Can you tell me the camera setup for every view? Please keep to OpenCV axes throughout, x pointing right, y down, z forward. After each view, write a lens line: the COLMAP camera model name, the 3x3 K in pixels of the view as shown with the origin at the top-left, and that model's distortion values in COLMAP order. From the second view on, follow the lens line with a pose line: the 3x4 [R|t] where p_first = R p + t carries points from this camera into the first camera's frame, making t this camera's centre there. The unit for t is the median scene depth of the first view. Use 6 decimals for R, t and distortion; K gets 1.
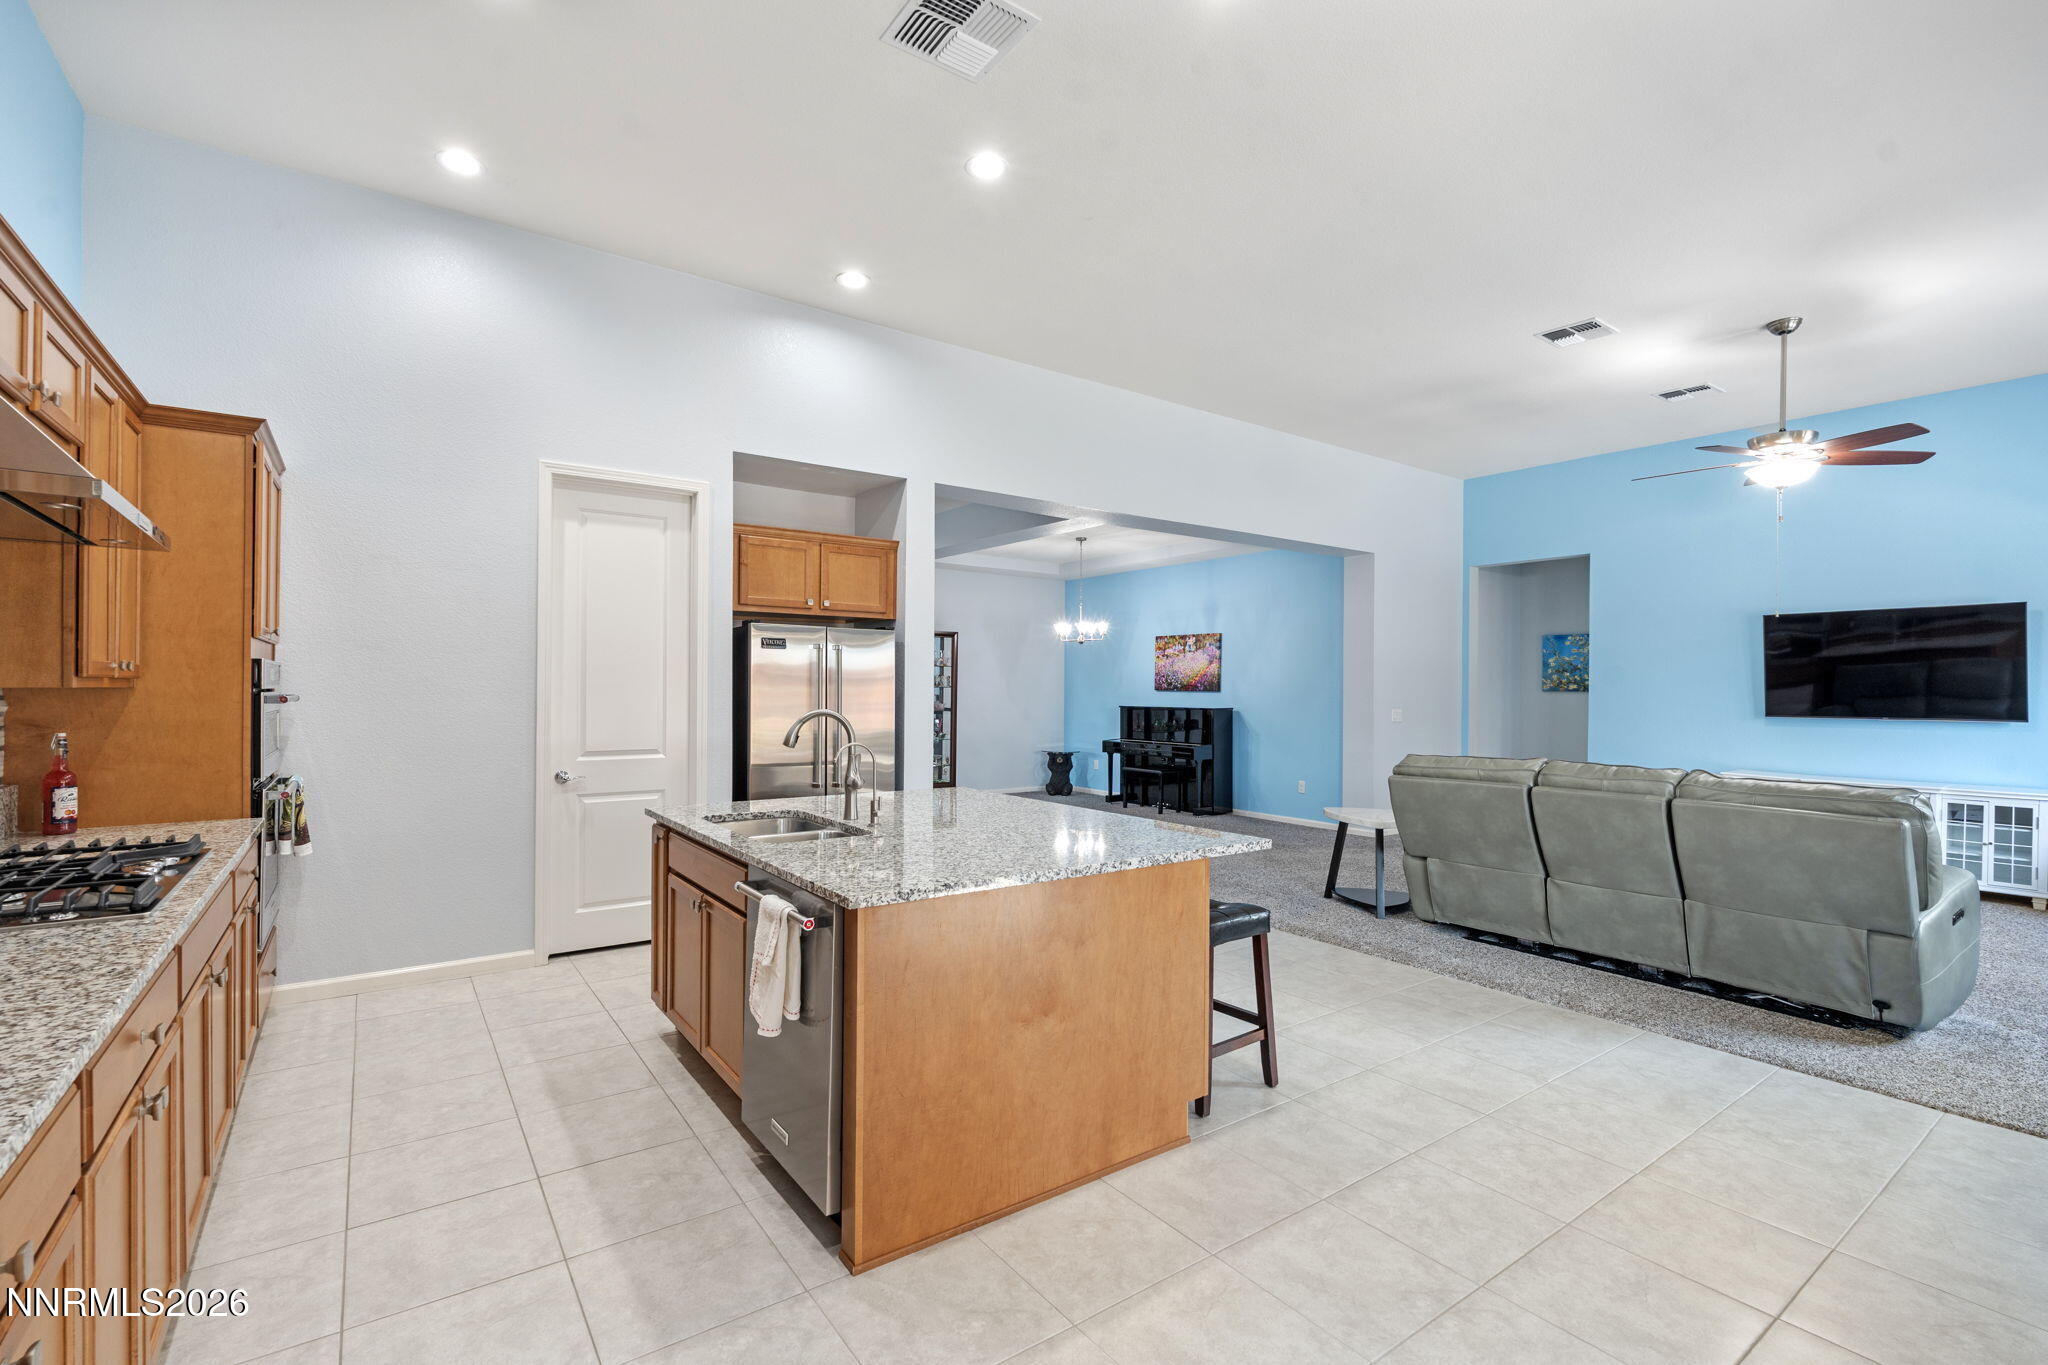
lens RADIAL K [[906.0, 0, 1017.9], [0, 906.0, 688.8], [0, 0, 1]] dist [-0.006126, 0.001390]
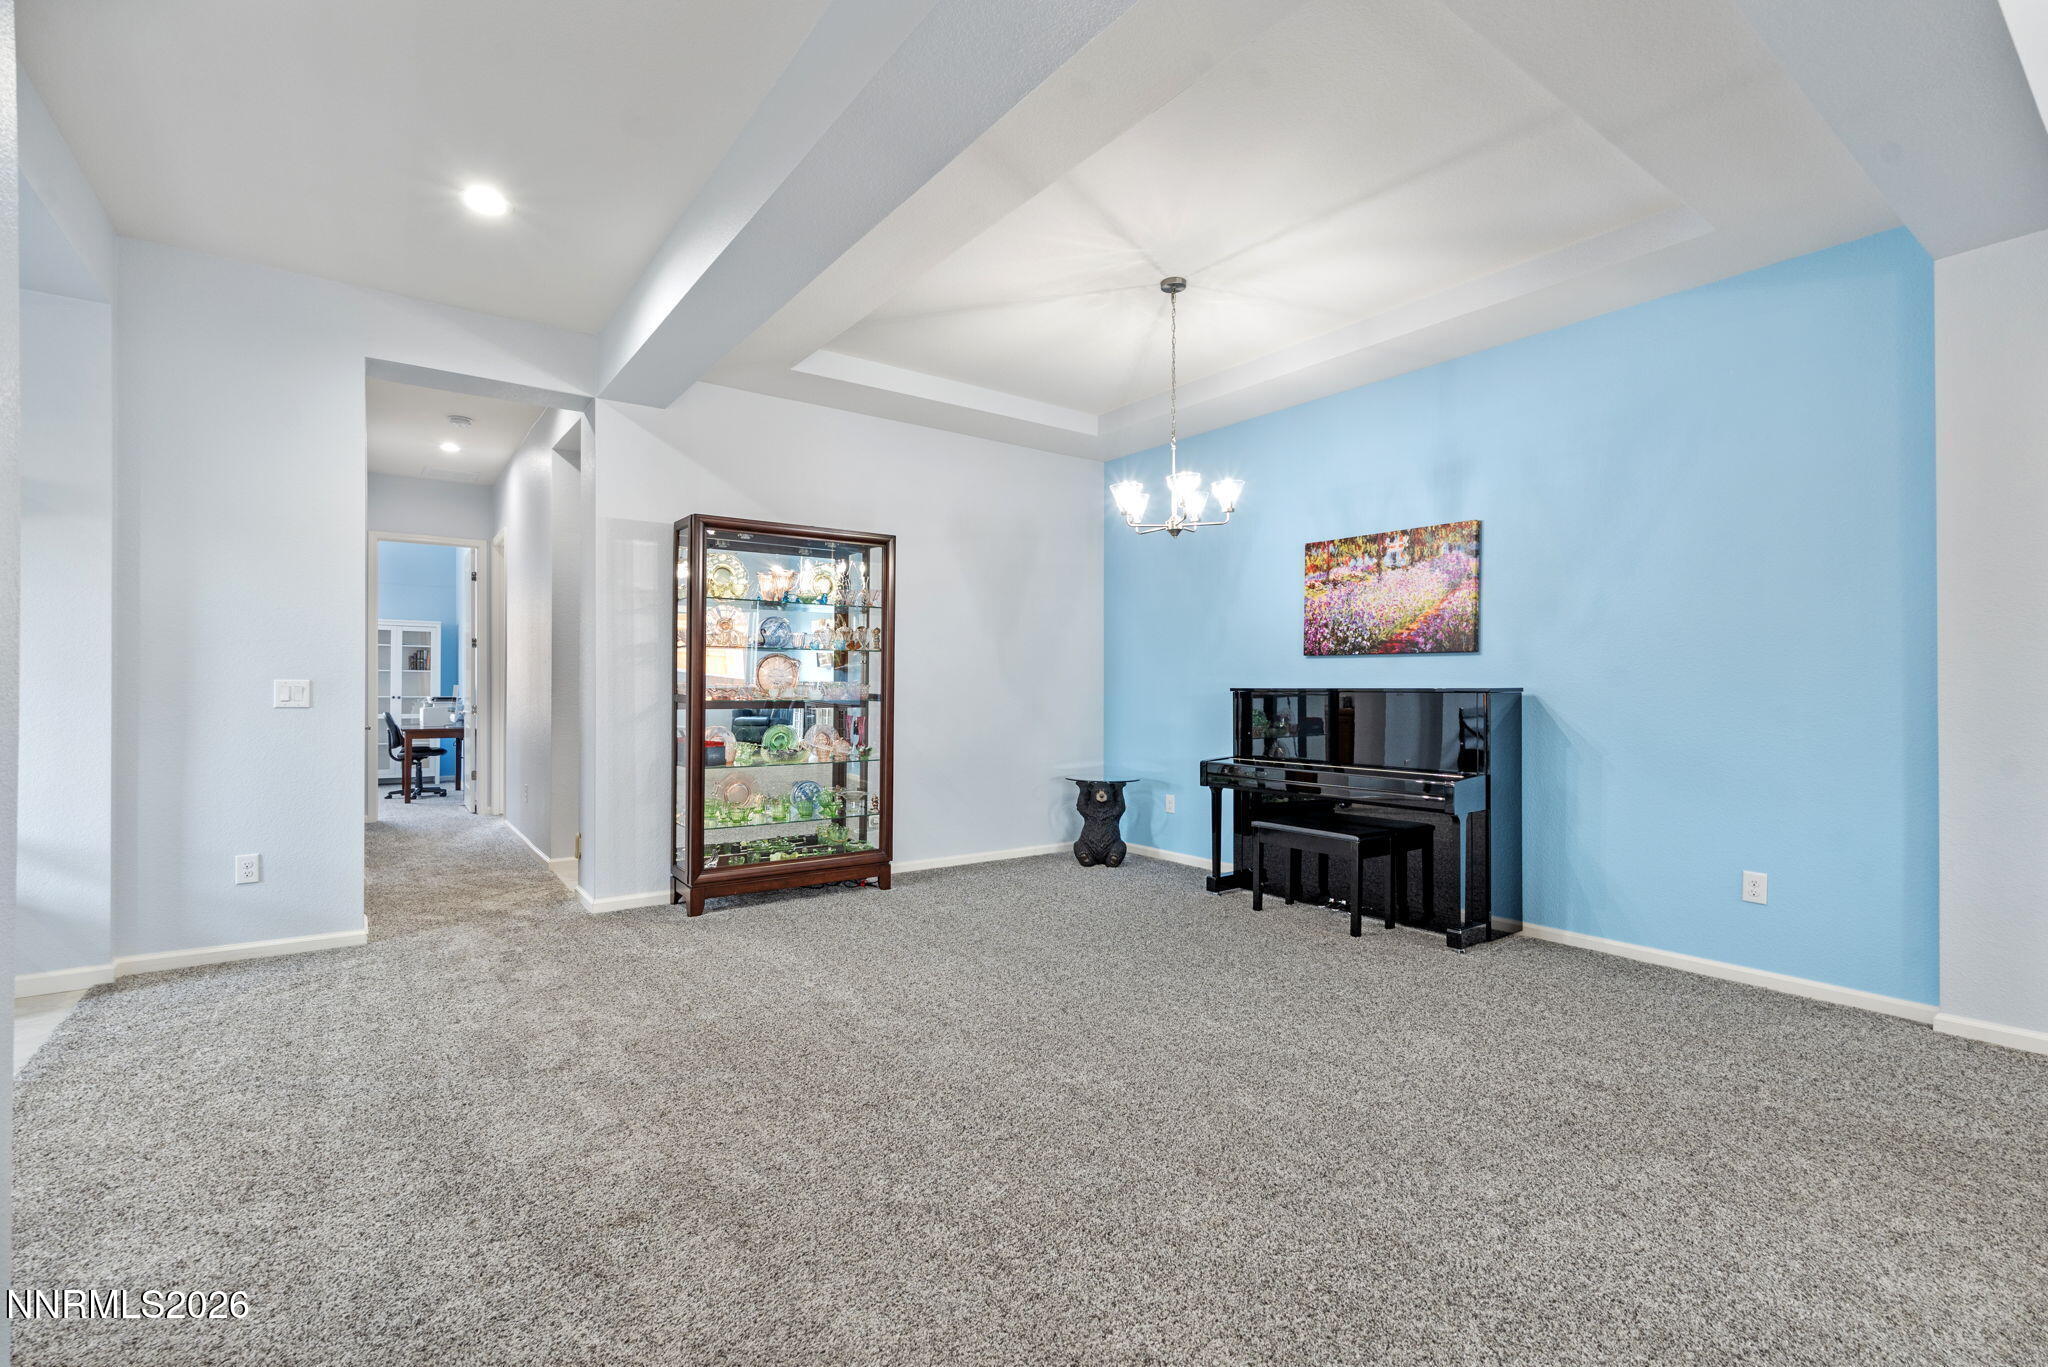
lens RADIAL K [[906.0, 0, 1023.2], [0, 906.0, 680.4], [0, 0, 1]] dist [-0.006126, 0.001390]
pose [[0.999872, -0.003651, 0.015606, -0.011004], [0.003767, 0.999966, -0.007388, 0.032741], [-0.015579, 0.007446, 0.999851, 0.954914]]
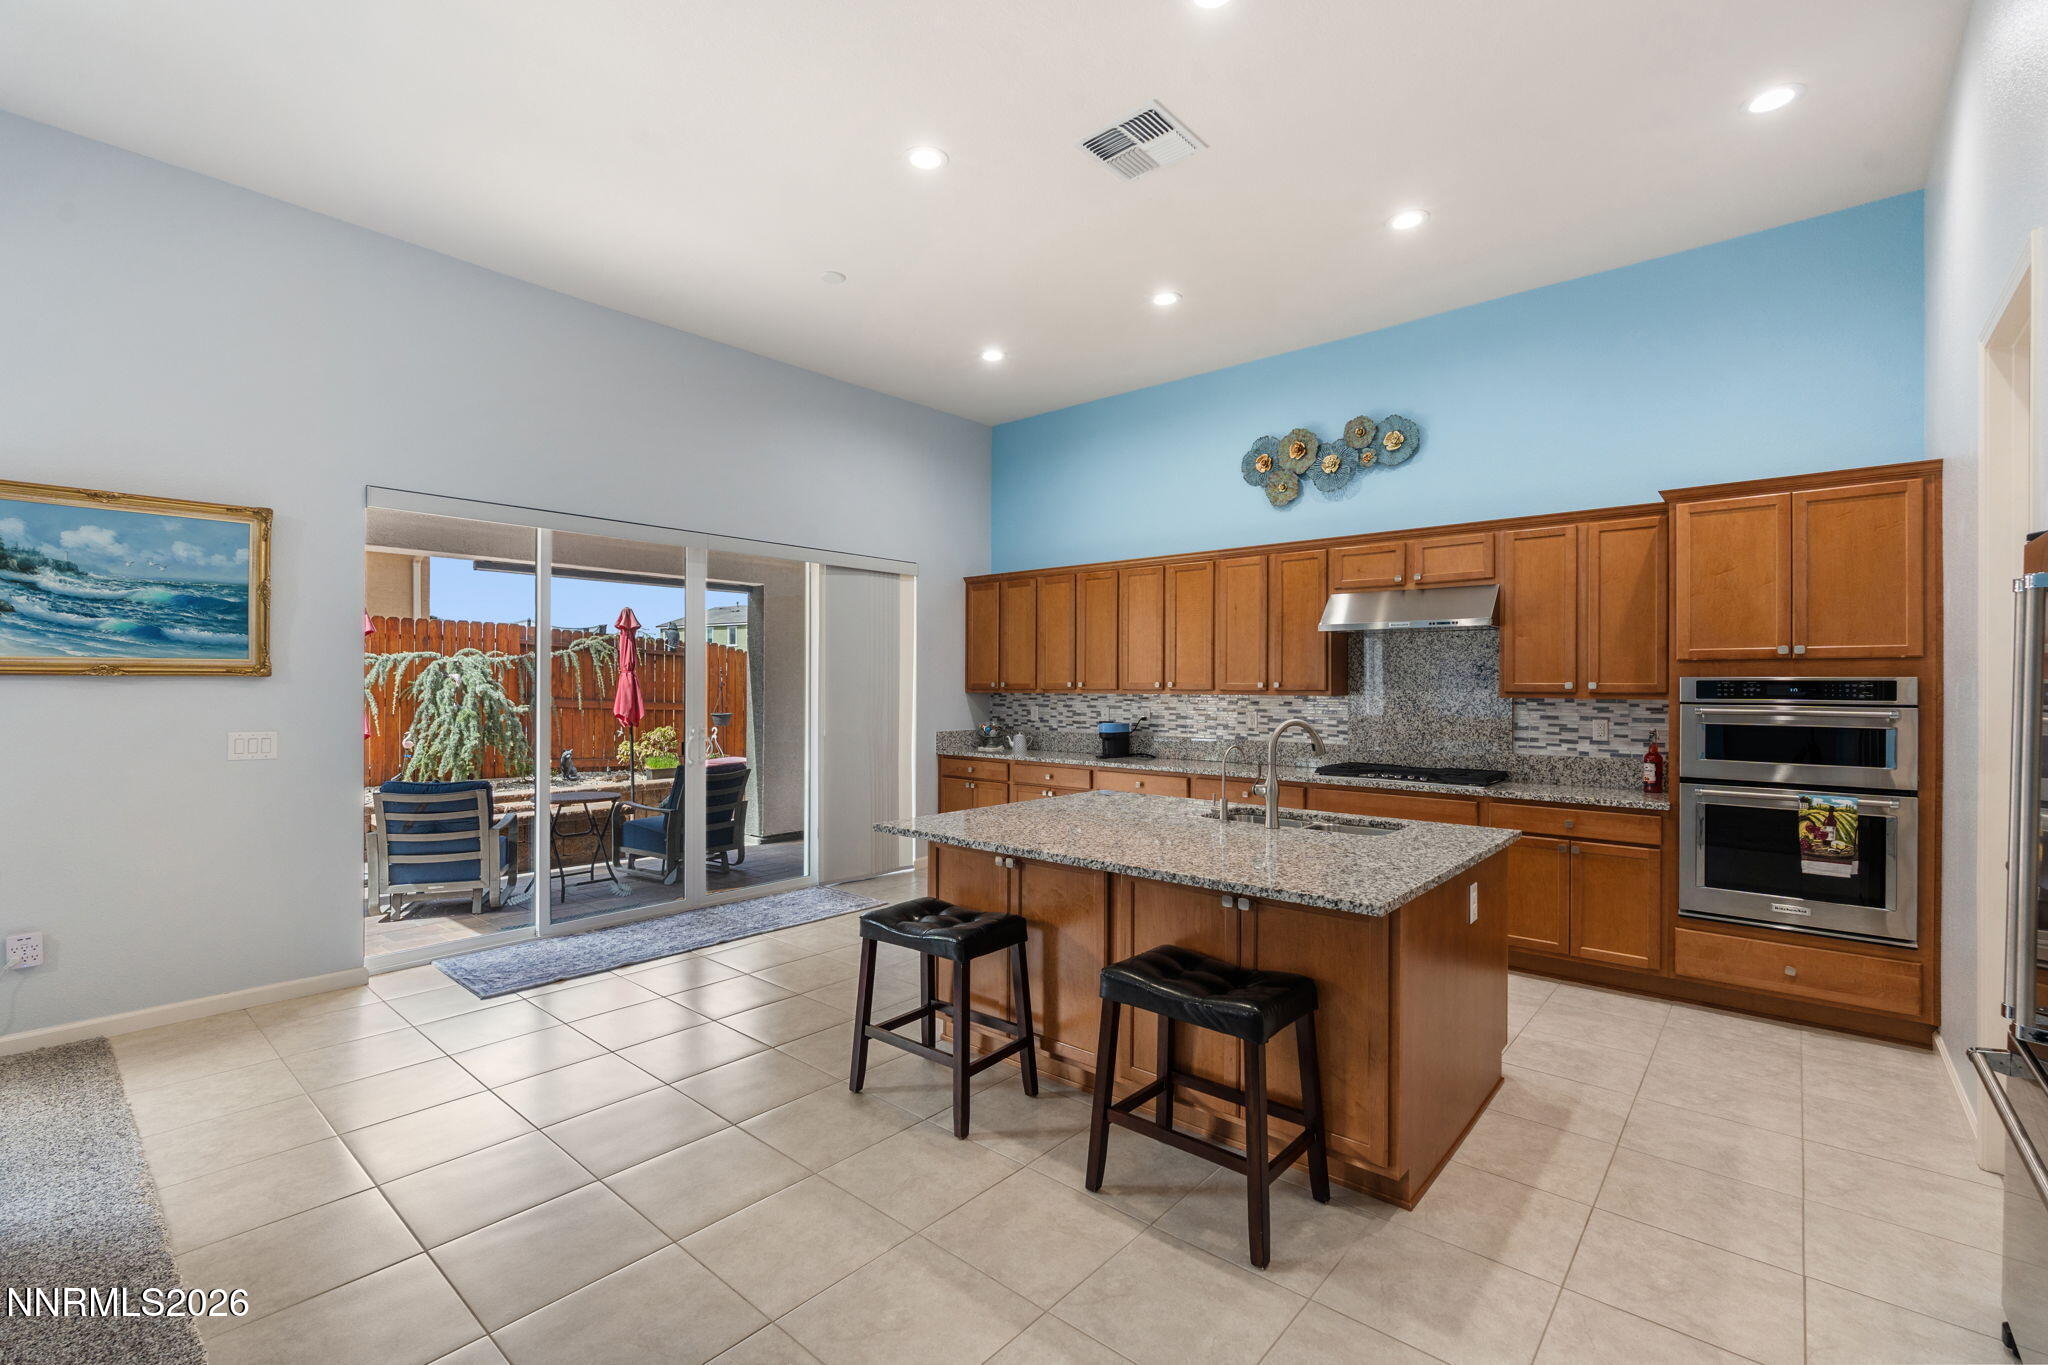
lens RADIAL K [[906.0, 0, 1017.2], [0, 906.0, 678.1], [0, 0, 1]] dist [-0.006126, 0.001390]
pose [[-0.971506, -0.012645, -0.236678, 0.185706], [-0.011034, 0.999906, -0.008129, -0.006767], [0.236758, -0.005286, -0.971554, 1.071369]]
